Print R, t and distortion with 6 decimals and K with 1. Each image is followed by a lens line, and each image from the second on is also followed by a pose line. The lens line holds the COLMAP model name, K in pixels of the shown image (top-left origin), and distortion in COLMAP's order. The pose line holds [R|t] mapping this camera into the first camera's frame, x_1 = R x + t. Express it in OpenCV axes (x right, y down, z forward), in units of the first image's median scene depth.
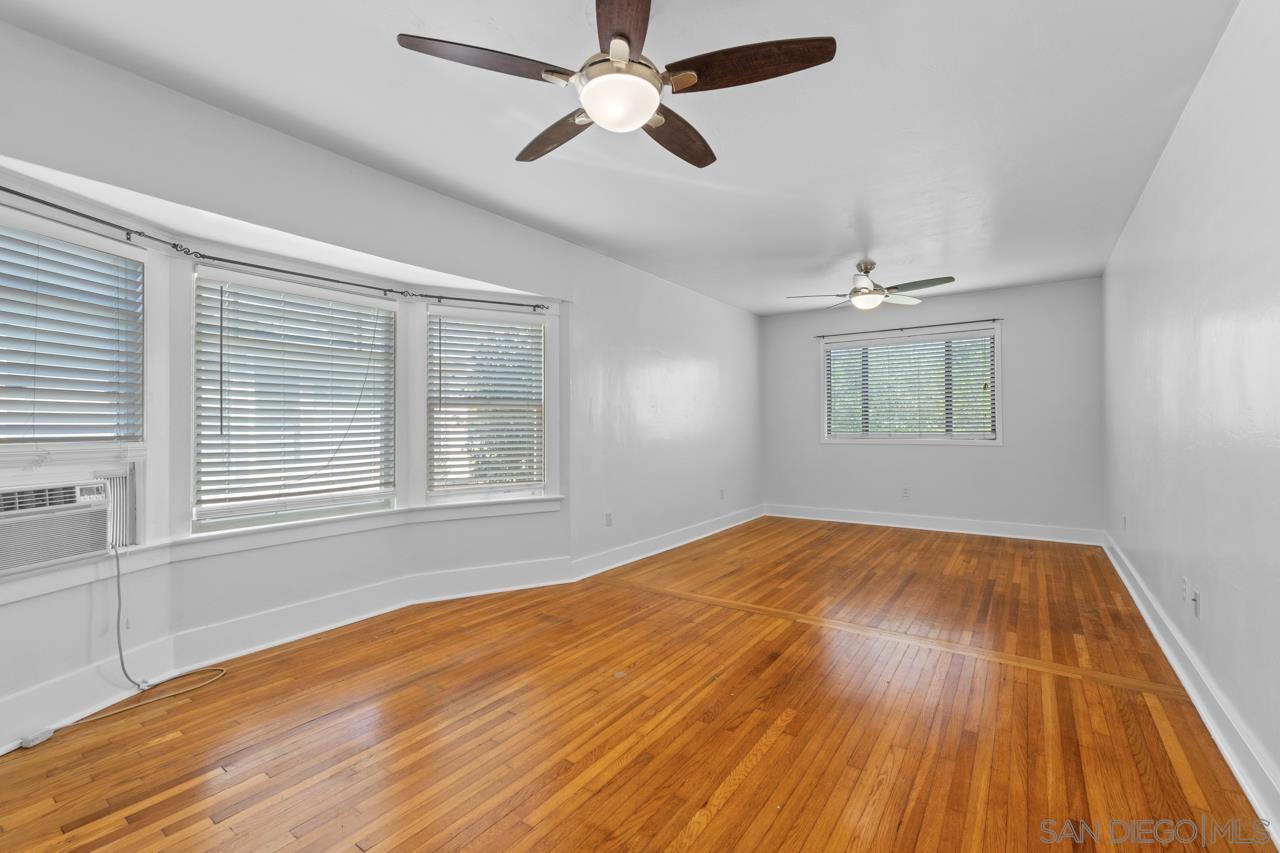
lens RADIAL K [[564.5, 0, 637.1], [0, 564.5, 423.6], [0, 0, 1]] dist [-0.004693, -0.000239]
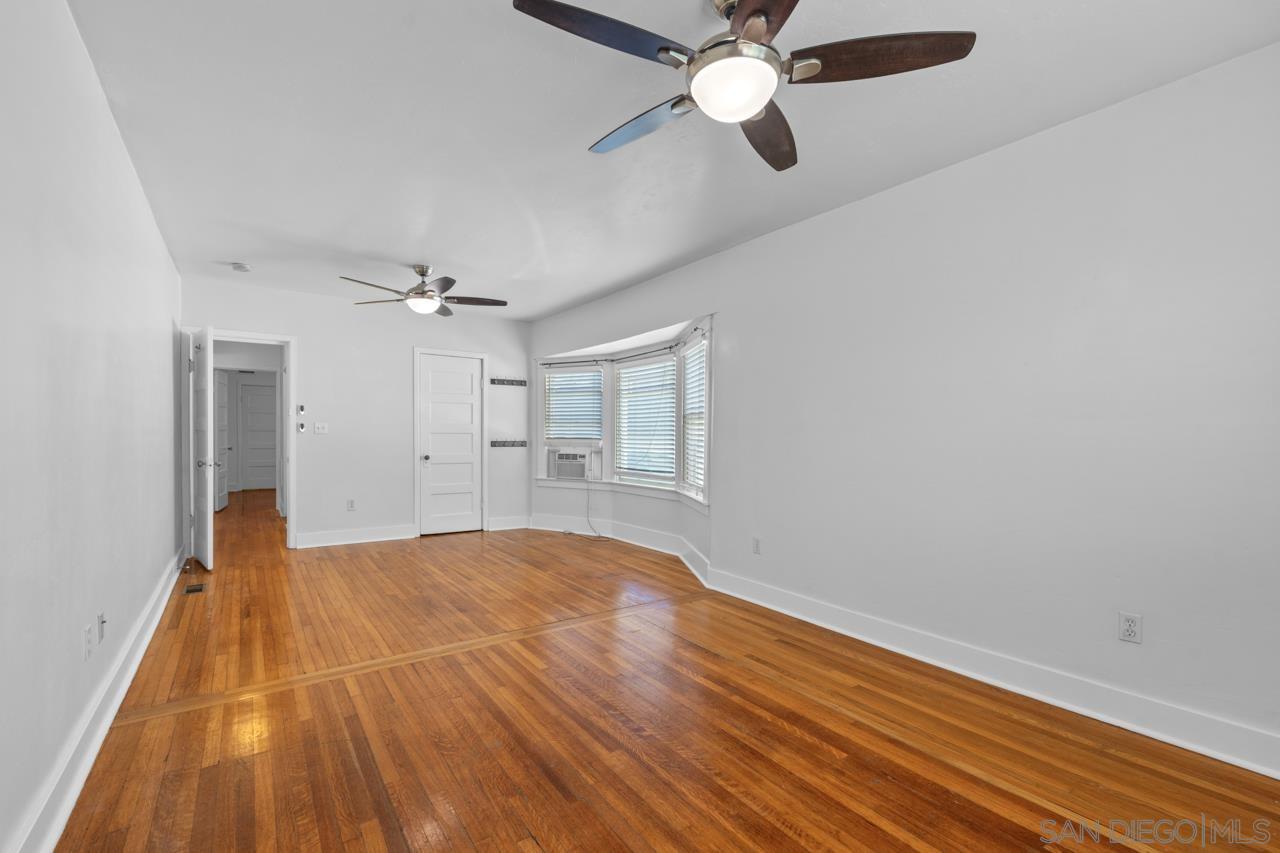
lens RADIAL K [[564.5, 0, 636.9], [0, 564.5, 432.1], [0, 0, 1]] dist [-0.004693, -0.000239]
pose [[-0.350469, -0.004092, -0.936566, 1.232651], [-0.001862, 0.999992, -0.003672, 0.001715], [0.936573, 0.000457, -0.350473, 1.702946]]
